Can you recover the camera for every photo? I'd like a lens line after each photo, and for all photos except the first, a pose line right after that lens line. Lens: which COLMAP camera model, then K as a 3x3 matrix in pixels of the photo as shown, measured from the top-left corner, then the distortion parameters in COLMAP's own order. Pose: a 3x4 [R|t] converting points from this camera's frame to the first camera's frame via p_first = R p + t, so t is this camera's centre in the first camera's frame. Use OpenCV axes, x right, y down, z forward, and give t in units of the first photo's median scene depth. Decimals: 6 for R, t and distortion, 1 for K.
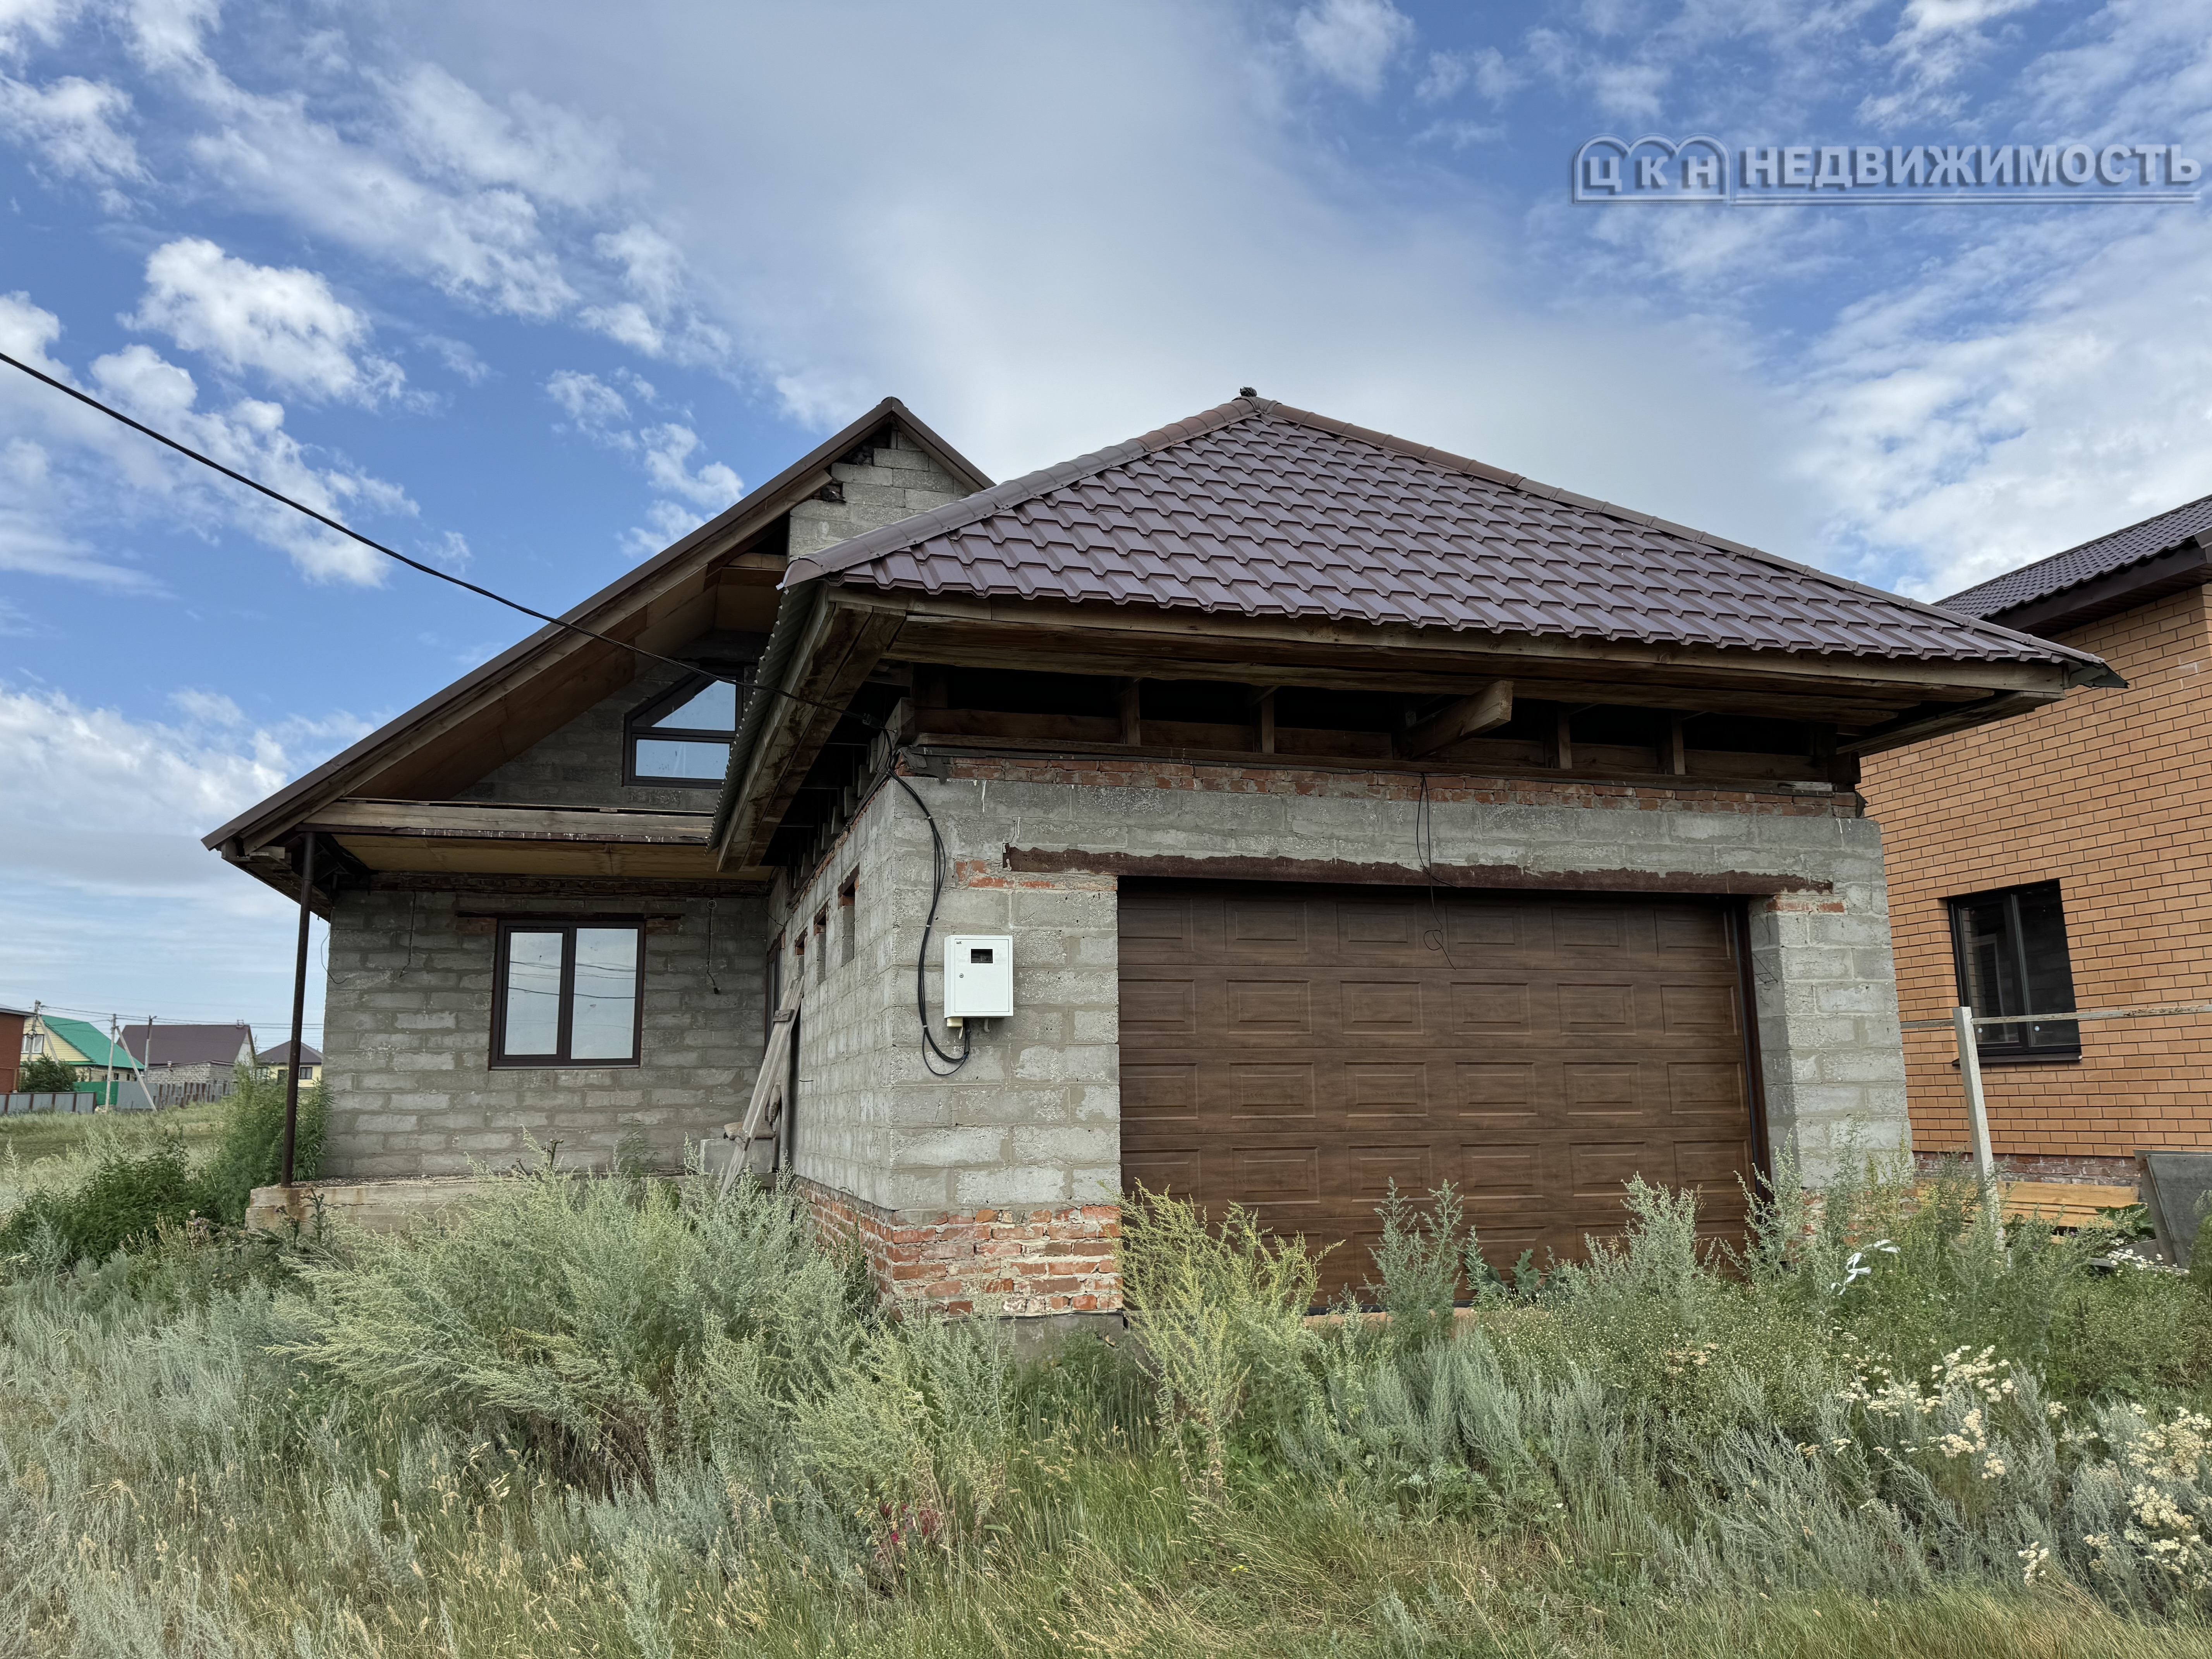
lens RADIAL K [[1559.0, 0, 1128.2], [0, 1559.0, 824.0], [0, 0, 1]] dist [-0.004302, -0.015291]
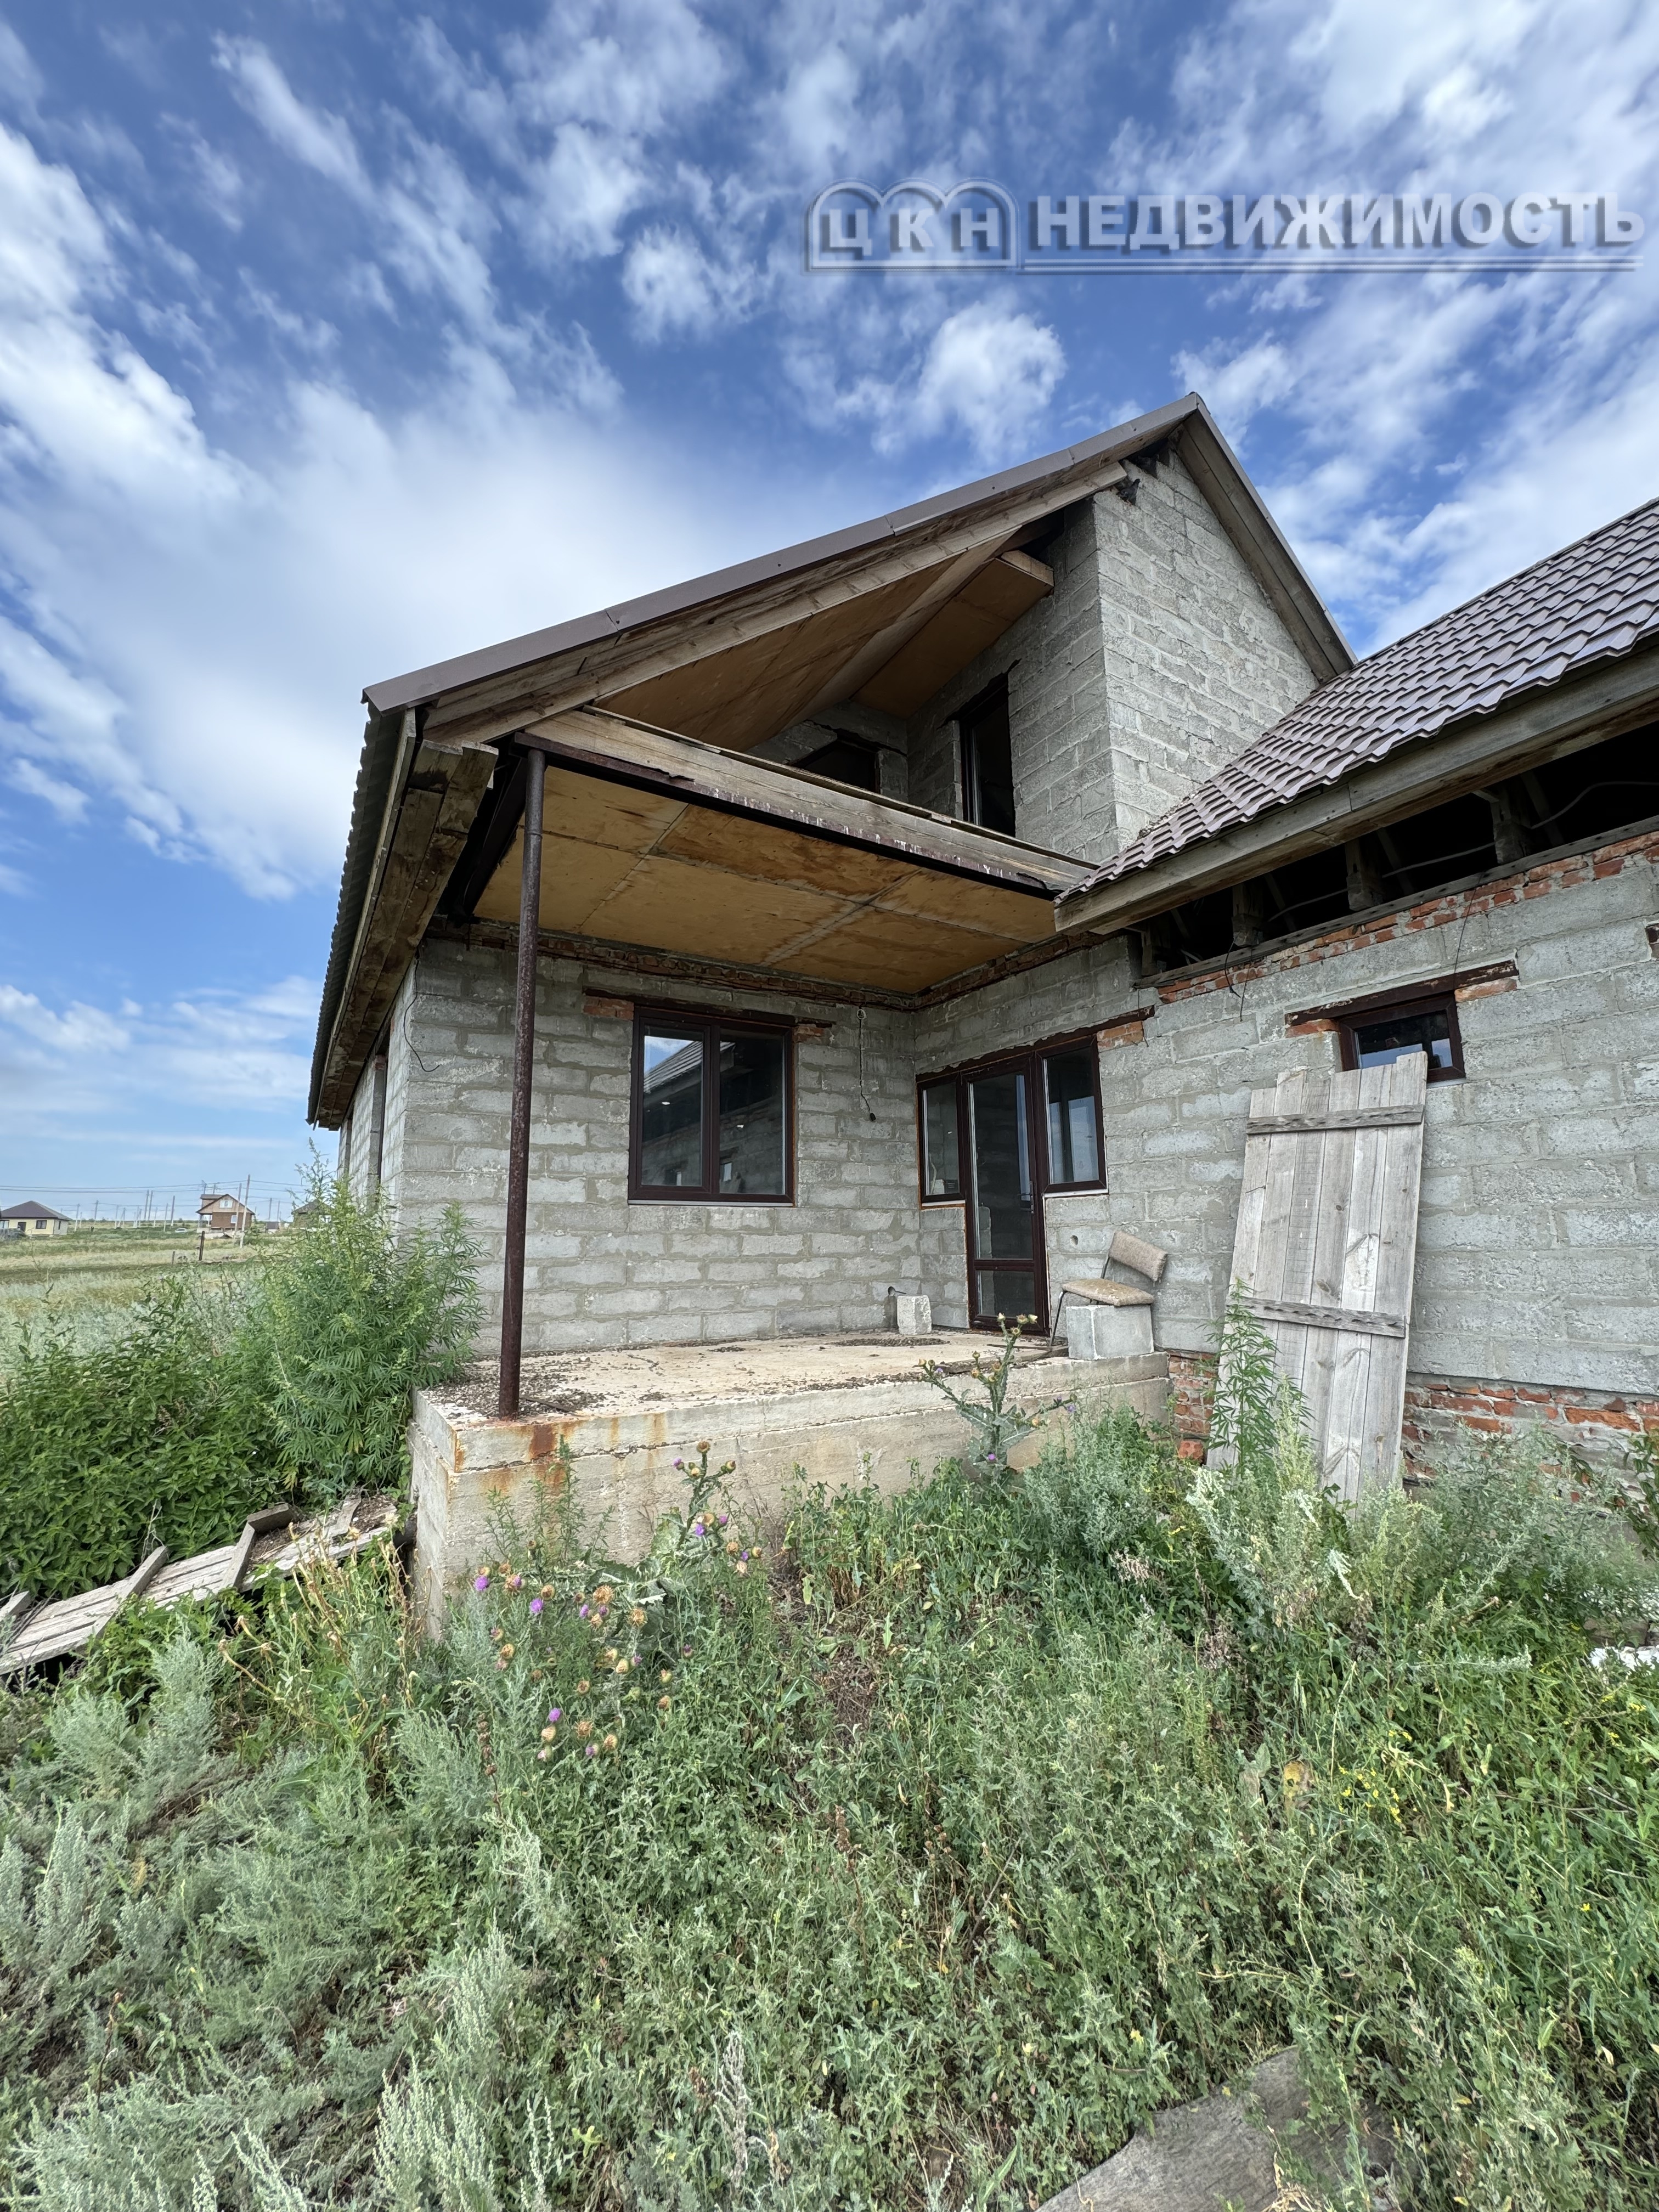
lens RADIAL K [[884.0, 0, 826.2], [0, 884.0, 1101.0], [0, 0, 1]] dist [-0.005812, 0.000780]
pose [[0.972039, 0.050535, 0.229319, -0.417801], [-0.055019, 0.998398, 0.013195, 0.098649], [-0.228285, -0.025443, 0.973262, 0.574424]]
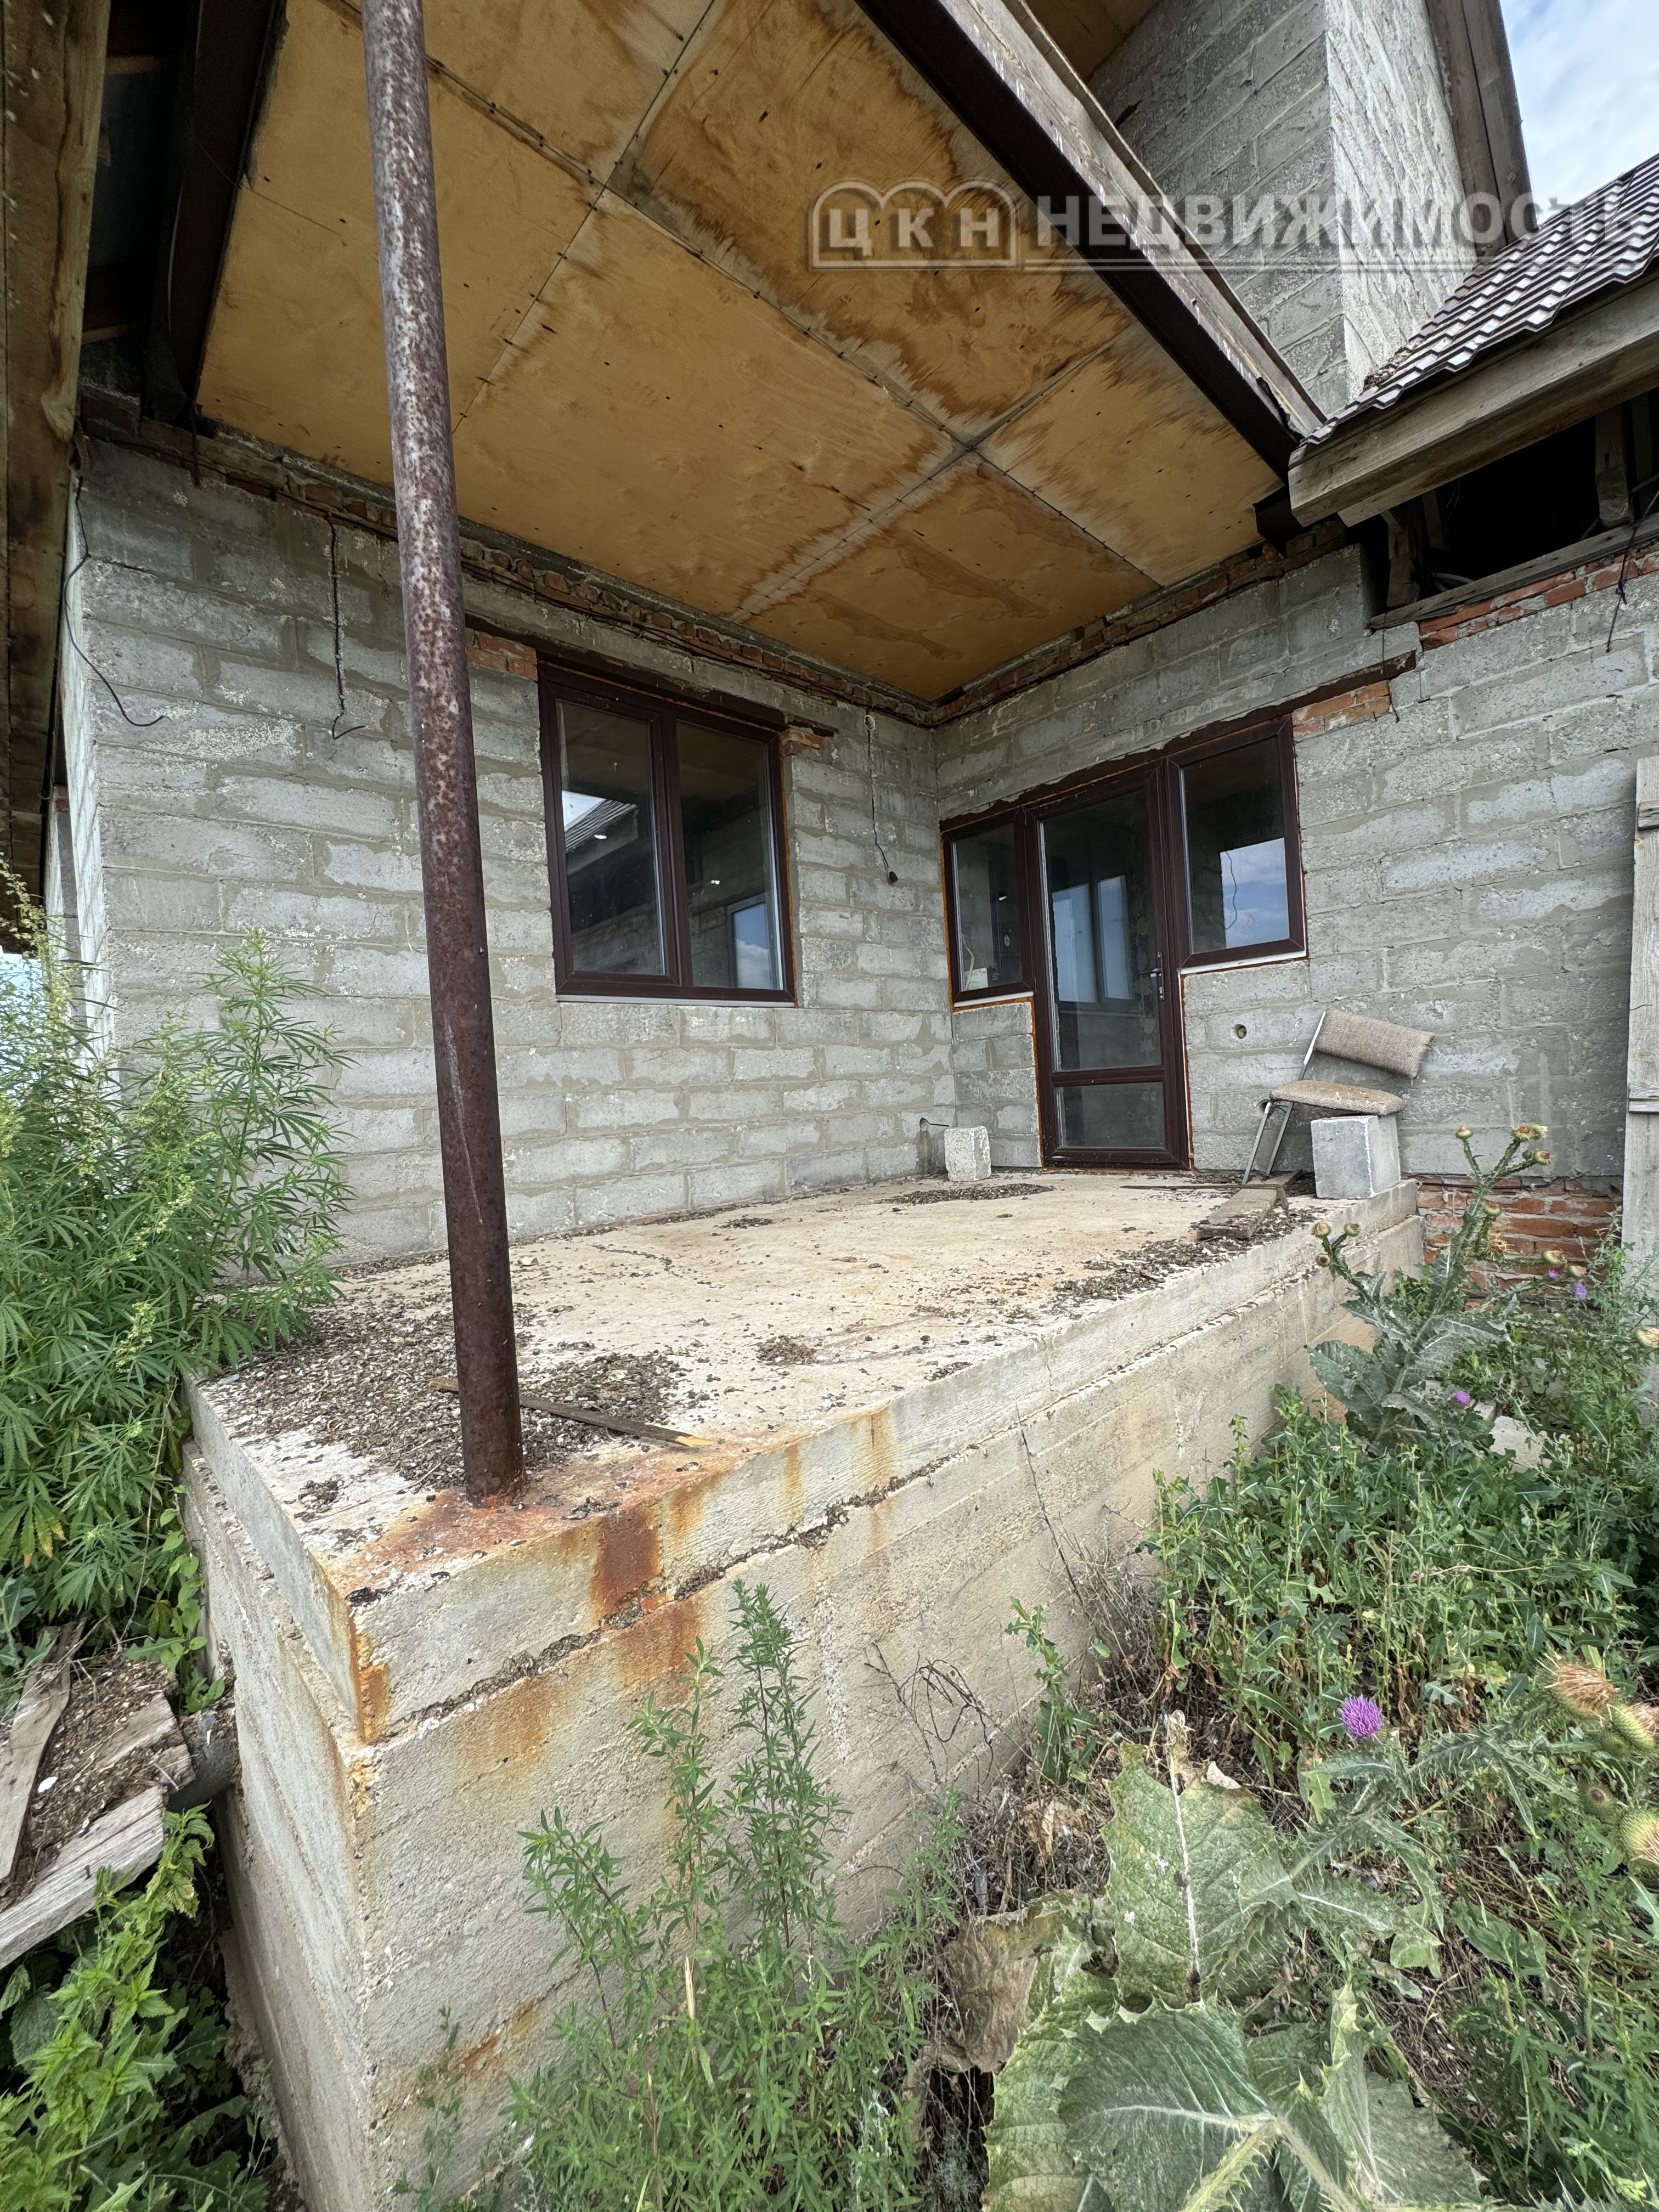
lens RADIAL K [[884.0, 0, 827.8], [0, 884.0, 1105.9], [0, 0, 1]] dist [-0.005812, 0.000780]
pose [[0.907943, -0.038592, 0.417313, -0.446511], [-0.038306, 0.983941, 0.174333, 0.141007], [-0.417340, -0.174270, 0.891884, 0.742038]]
